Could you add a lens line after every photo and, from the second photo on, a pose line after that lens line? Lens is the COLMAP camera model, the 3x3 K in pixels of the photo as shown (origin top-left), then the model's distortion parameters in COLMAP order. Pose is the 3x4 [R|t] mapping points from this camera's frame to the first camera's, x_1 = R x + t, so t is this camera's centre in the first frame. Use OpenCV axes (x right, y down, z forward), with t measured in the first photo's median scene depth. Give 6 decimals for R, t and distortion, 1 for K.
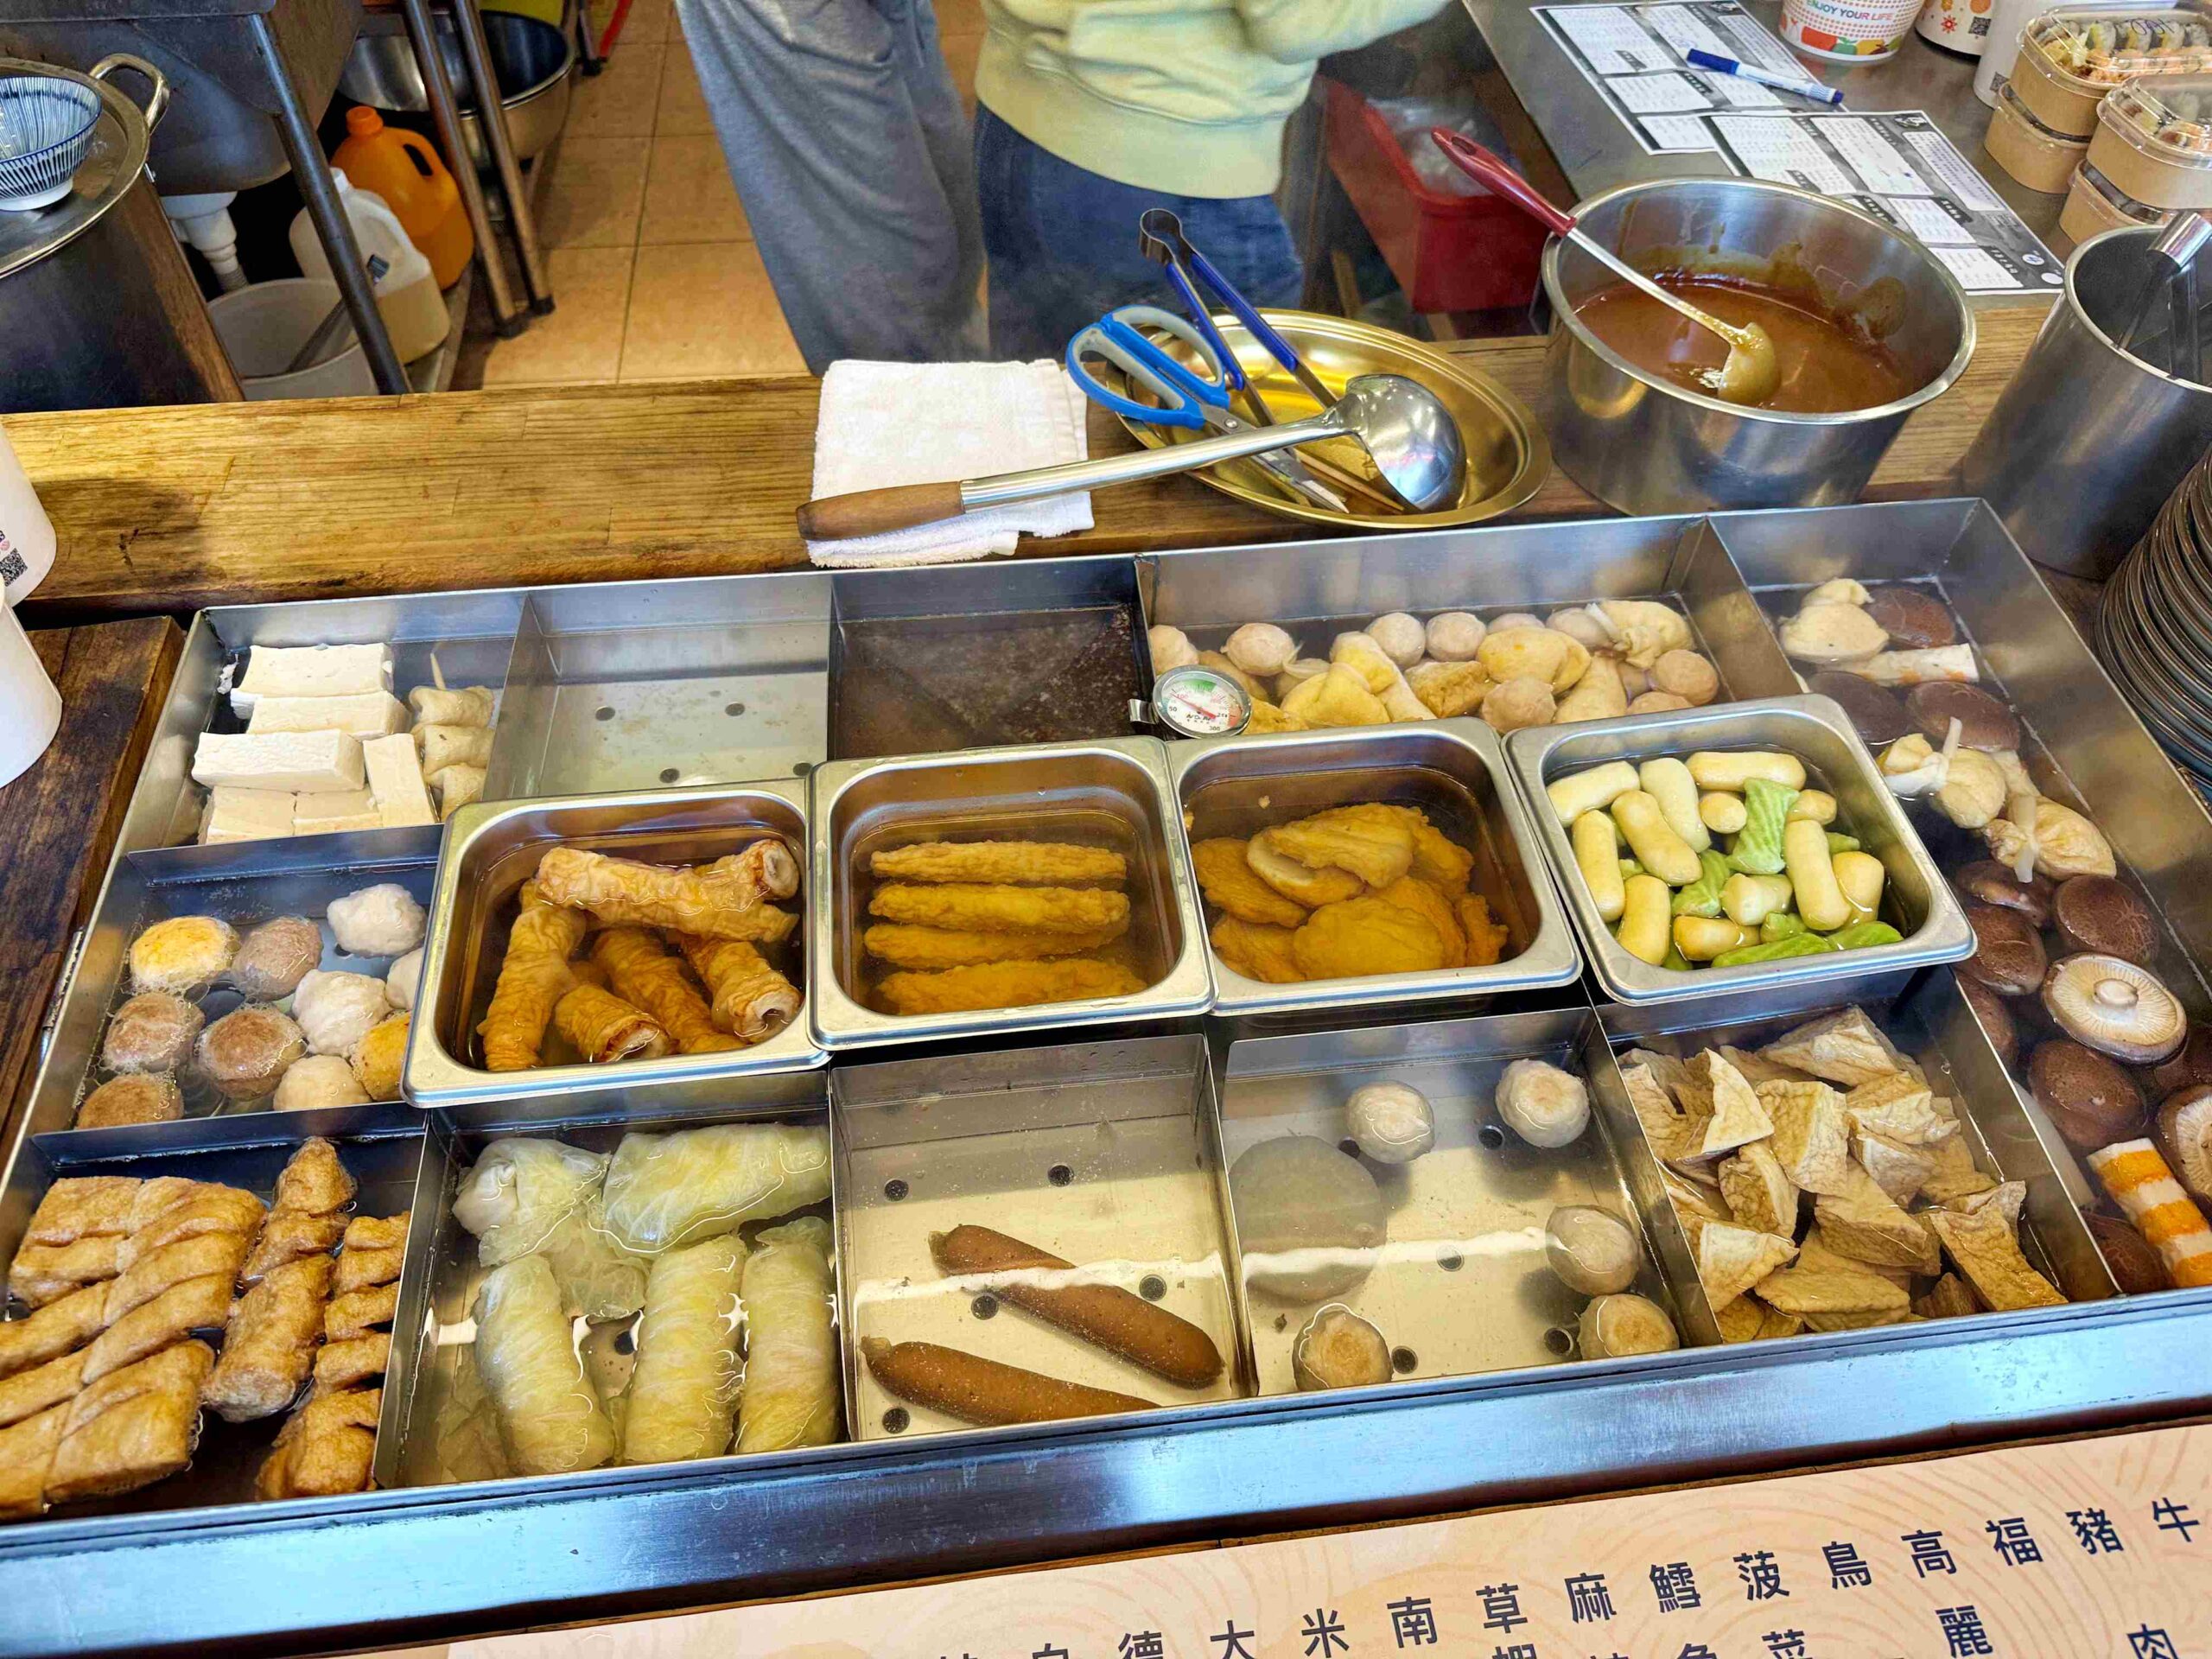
lens RADIAL K [[1545.3, 0, 1117.2], [0, 1545.3, 874.7], [0, 0, 1]] dist [-0.016646, 0.008508]
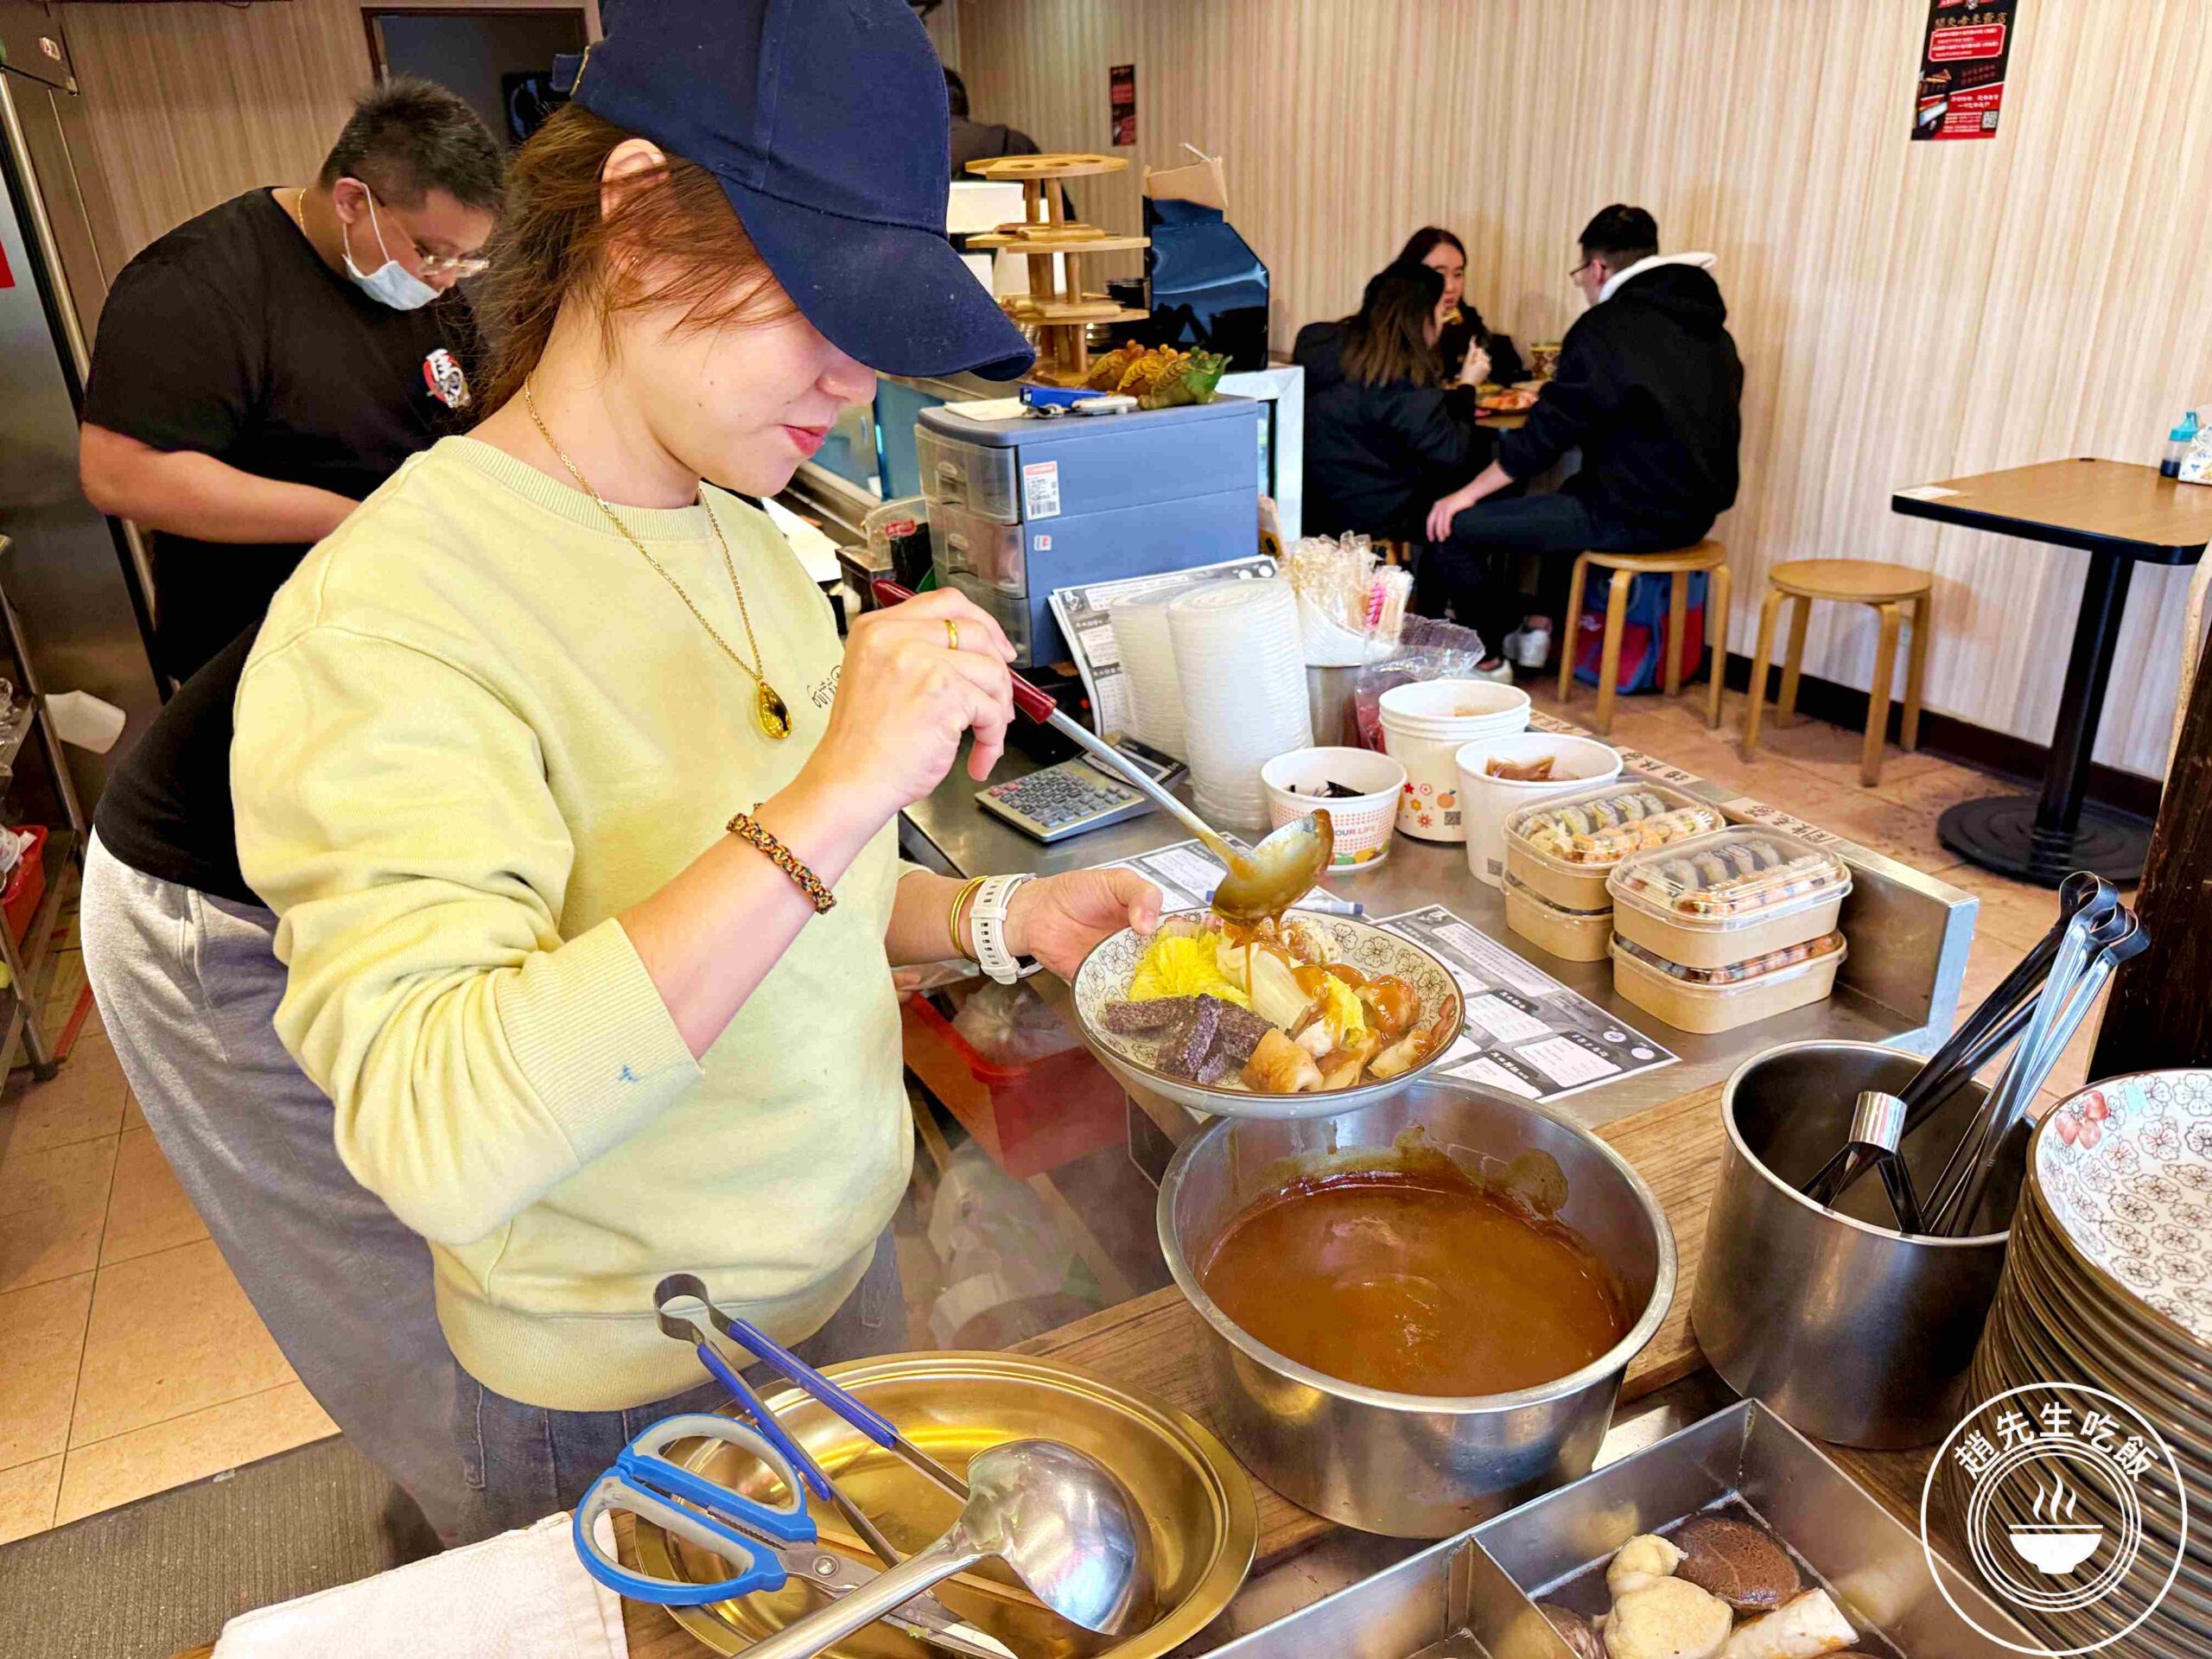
lens RADIAL K [[1545.3, 0, 1117.2], [0, 1545.3, 874.7], [0, 0, 1]] dist [-0.016646, 0.008508]
pose [[0.939511, -0.199679, 0.278295, 0.053695], [0.302617, 0.864494, -0.401340, -0.191339], [-0.160445, 0.461280, 0.872627, 0.156323]]
